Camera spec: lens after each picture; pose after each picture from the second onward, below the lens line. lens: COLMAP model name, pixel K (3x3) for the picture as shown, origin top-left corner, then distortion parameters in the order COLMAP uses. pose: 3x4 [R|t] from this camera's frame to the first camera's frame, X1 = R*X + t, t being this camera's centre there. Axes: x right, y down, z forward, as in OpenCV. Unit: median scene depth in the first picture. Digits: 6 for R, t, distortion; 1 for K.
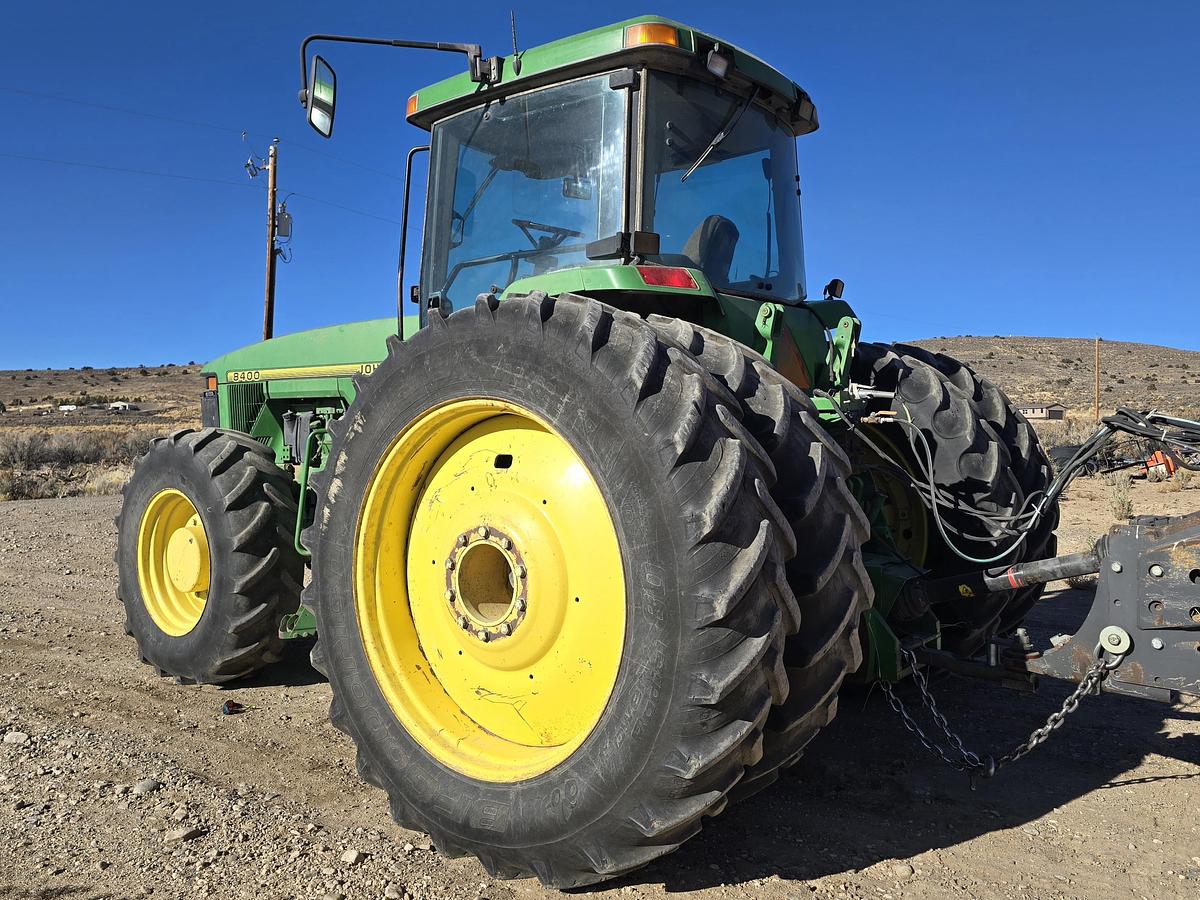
lens RADIAL K [[869.2, 0, 667.3], [0, 869.2, 401.1], [0, 0, 1]] dist [0.086108, -0.104536]
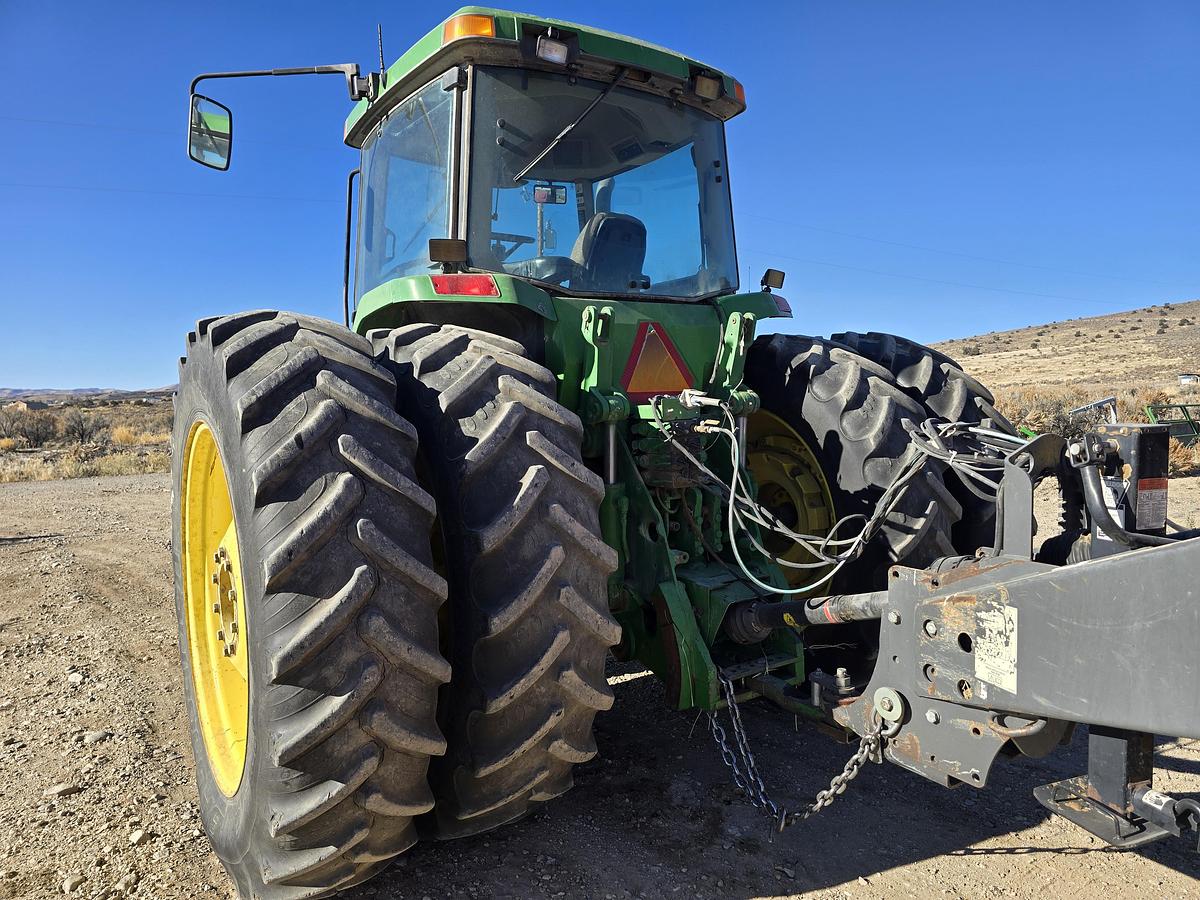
lens RADIAL K [[775.8, 0, 555.8], [0, 775.8, 447.7], [0, 0, 1]] dist [0.056813, -0.032866]
pose [[0.962849, -0.002070, -0.270033, 0.308082], [0.023043, 0.996953, 0.074522, -0.023758], [0.269056, -0.077976, 0.959963, 0.173111]]
